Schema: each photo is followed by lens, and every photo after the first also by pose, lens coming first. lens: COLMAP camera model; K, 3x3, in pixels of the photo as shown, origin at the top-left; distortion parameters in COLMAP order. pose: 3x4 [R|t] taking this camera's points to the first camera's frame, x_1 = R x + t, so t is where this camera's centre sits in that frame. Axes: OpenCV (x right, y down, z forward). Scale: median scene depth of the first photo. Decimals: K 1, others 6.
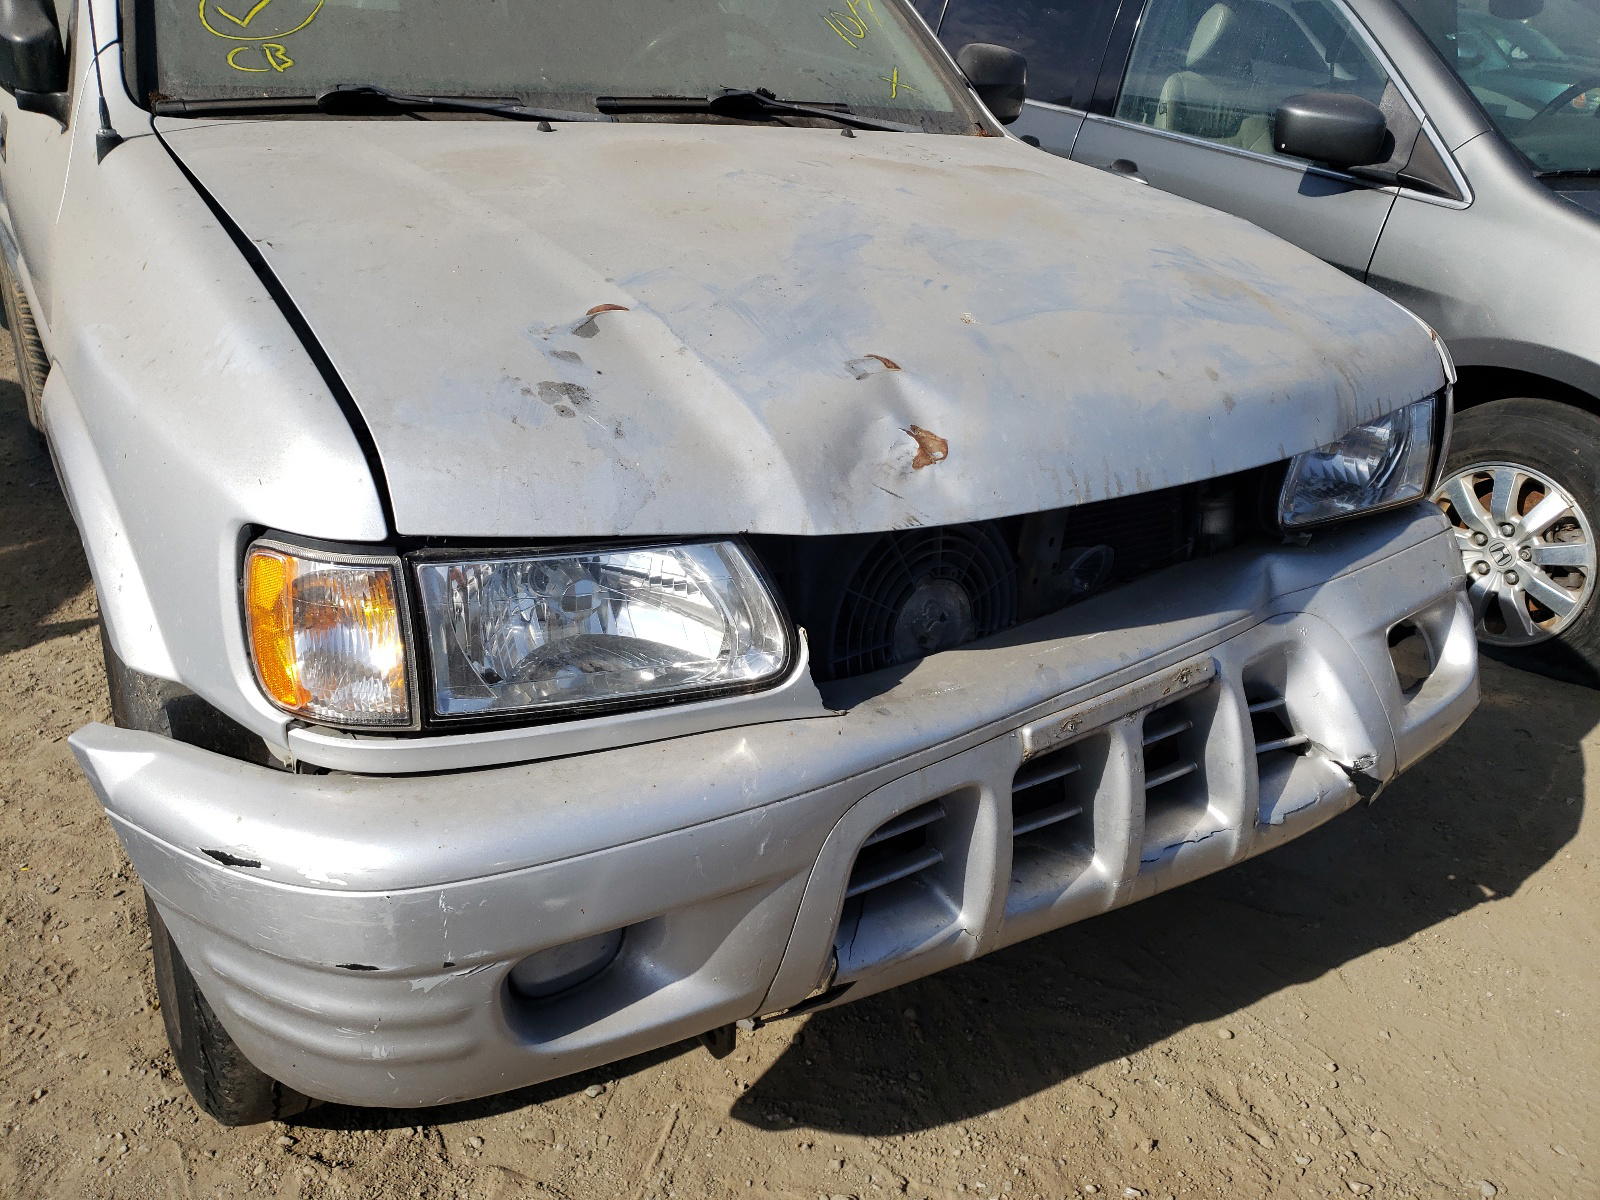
lens RADIAL K [[1181.4, 0, 793.8], [0, 1181.4, 575.6], [0, 0, 1]] dist [0.042175, -0.032676]
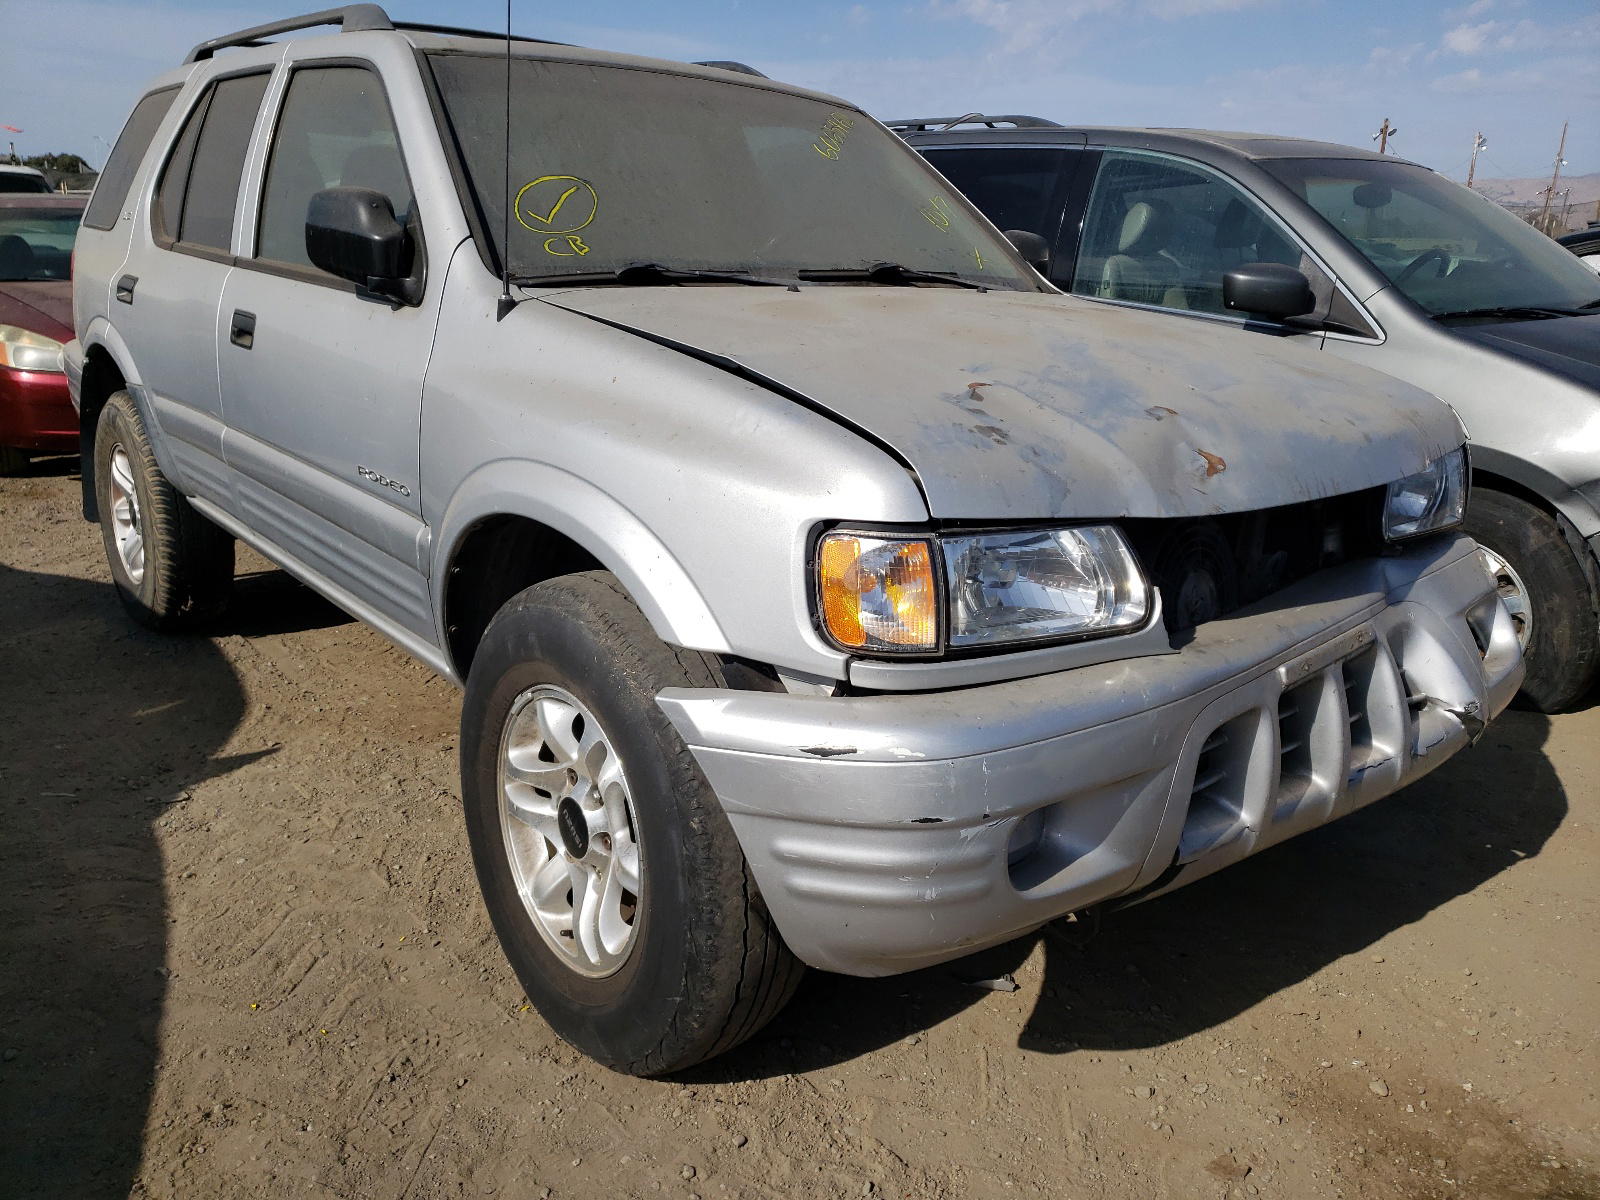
lens RADIAL K [[1181.4, 0, 793.8], [0, 1181.4, 575.6], [0, 0, 1]] dist [0.042175, -0.032676]
pose [[0.990979, -0.062950, 0.118316, -0.466070], [0.081138, 0.984448, -0.155814, 0.172125], [-0.106668, 0.164008, 0.980675, -0.285996]]
